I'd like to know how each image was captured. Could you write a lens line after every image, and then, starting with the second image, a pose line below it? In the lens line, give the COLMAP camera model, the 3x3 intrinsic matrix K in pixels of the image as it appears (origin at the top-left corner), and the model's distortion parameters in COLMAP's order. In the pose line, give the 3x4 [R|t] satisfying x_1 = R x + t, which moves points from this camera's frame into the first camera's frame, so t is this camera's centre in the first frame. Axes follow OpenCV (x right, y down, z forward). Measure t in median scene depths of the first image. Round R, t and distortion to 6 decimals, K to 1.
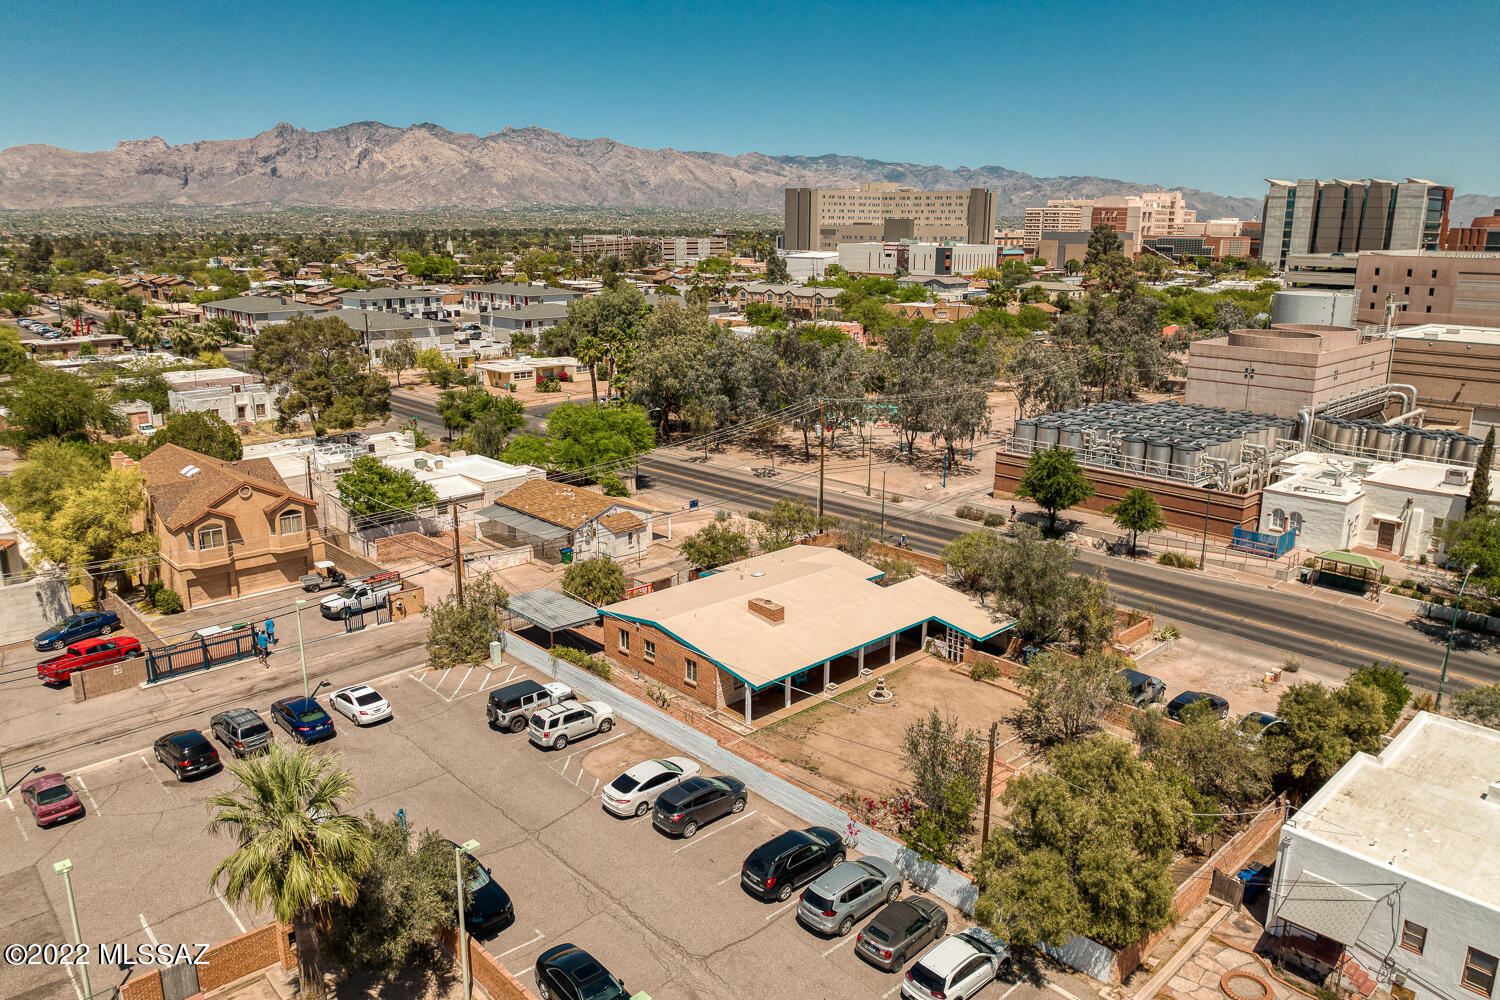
lens RADIAL K [[1069.1, 0, 752.2], [0, 1069.1, 518.4], [0, 0, 1]] dist [-0.035776, -0.001286]
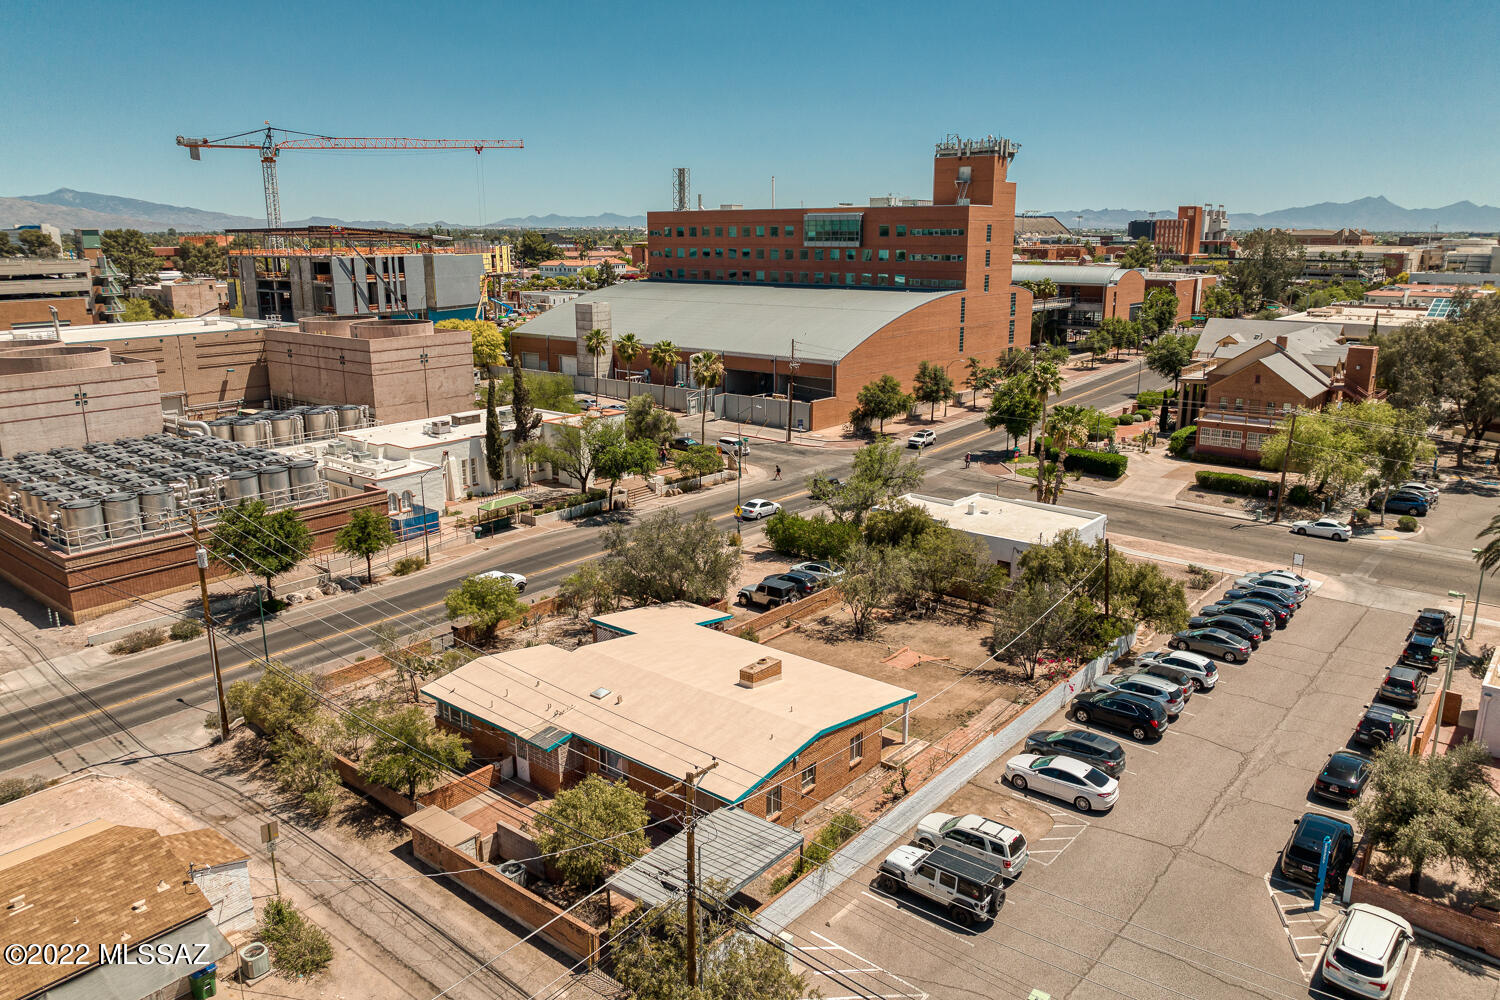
lens RADIAL K [[1056.4, 0, 757.9], [0, 1056.4, 501.2], [0, 0, 1]] dist [-0.040714, -0.000654]
pose [[-0.130256, -0.250121, 0.959413, -0.517248], [0.264952, 0.923685, 0.276778, -0.185621], [-0.955423, 0.290251, -0.054046, 0.698465]]
